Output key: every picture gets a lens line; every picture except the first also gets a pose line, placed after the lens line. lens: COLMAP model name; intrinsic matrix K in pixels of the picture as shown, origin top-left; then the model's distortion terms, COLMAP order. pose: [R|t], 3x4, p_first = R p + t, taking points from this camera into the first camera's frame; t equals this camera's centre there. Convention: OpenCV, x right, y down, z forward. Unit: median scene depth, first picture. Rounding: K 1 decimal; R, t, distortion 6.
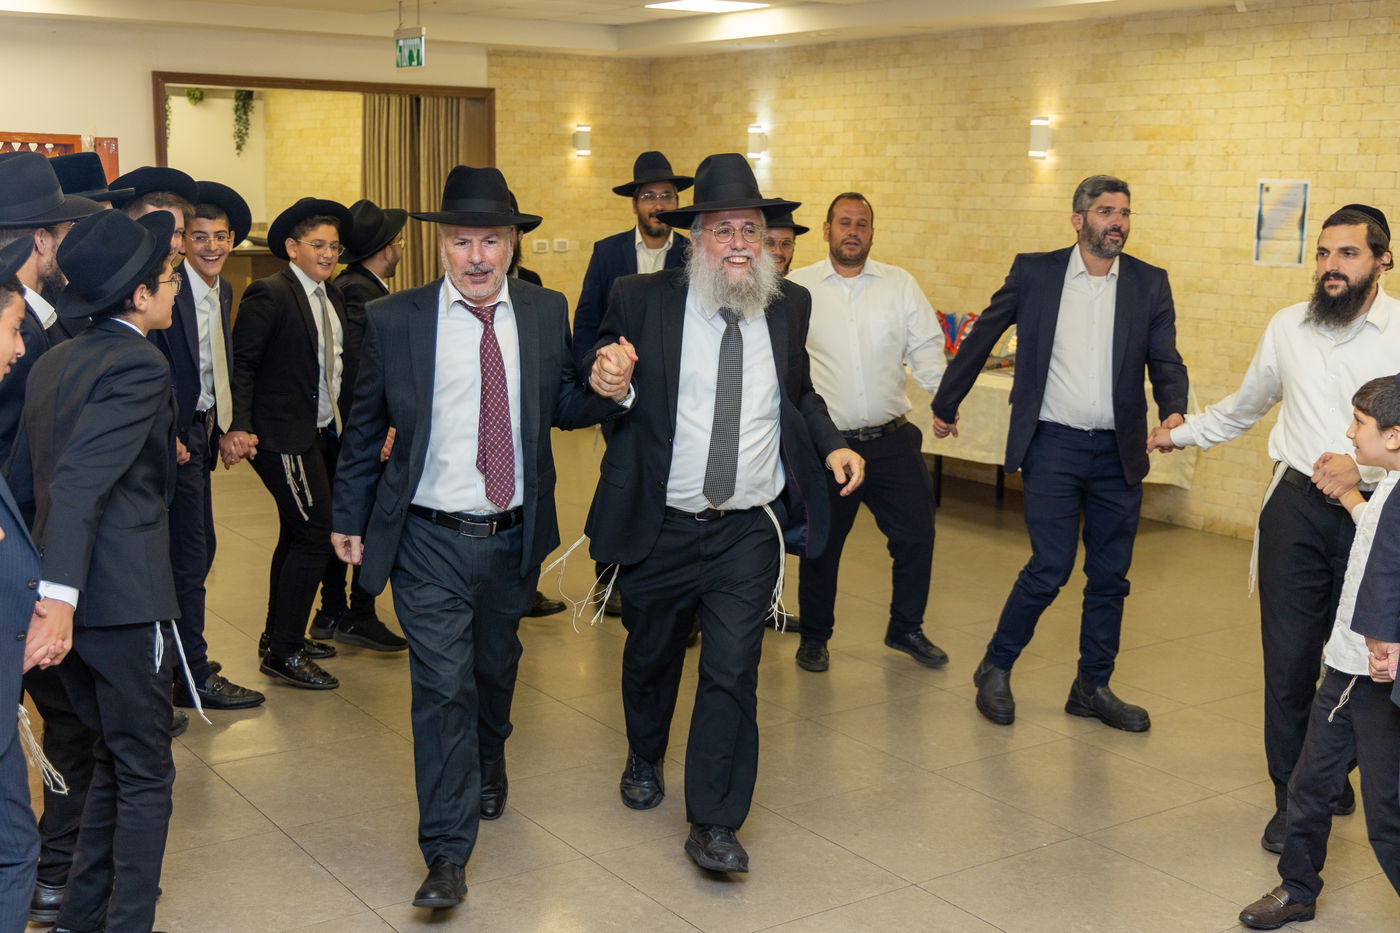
lens RADIAL K [[1710.0, 0, 696.1], [0, 1710.0, 468.2], [0, 0, 1]] dist [0.015504, 0.000000]
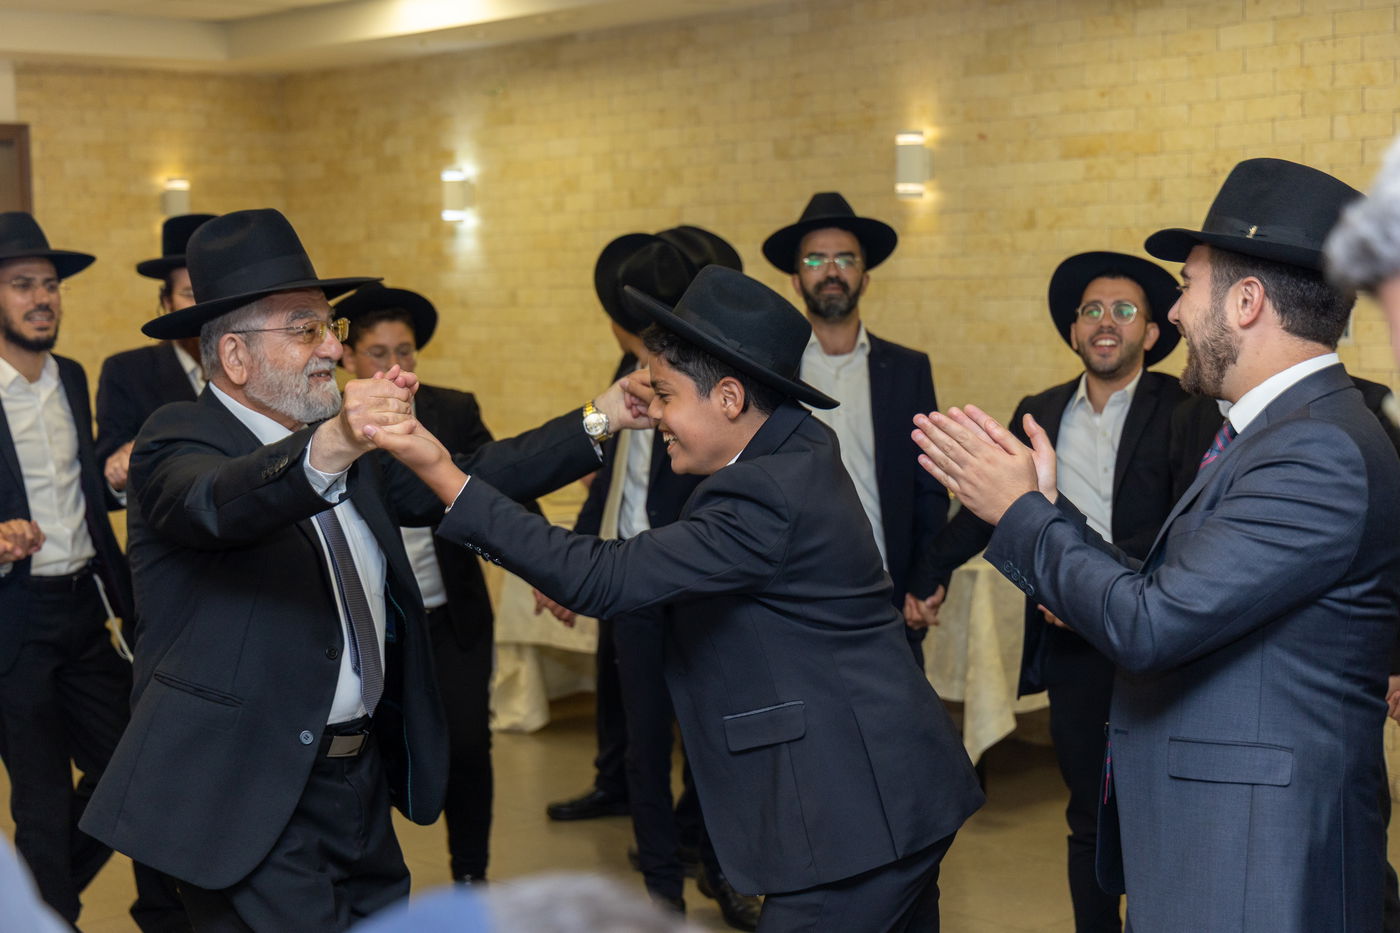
lens RADIAL K [[2454.3, 0, 690.7], [0, 2454.3, 468.4], [0, 0, 1]] dist [0.061982, 0.000000]
pose [[0.989701, -0.048048, 0.134844, -0.007886], [0.060148, 0.994378, -0.087145, -0.005863], [-0.129898, 0.094358, 0.987027, 0.115892]]
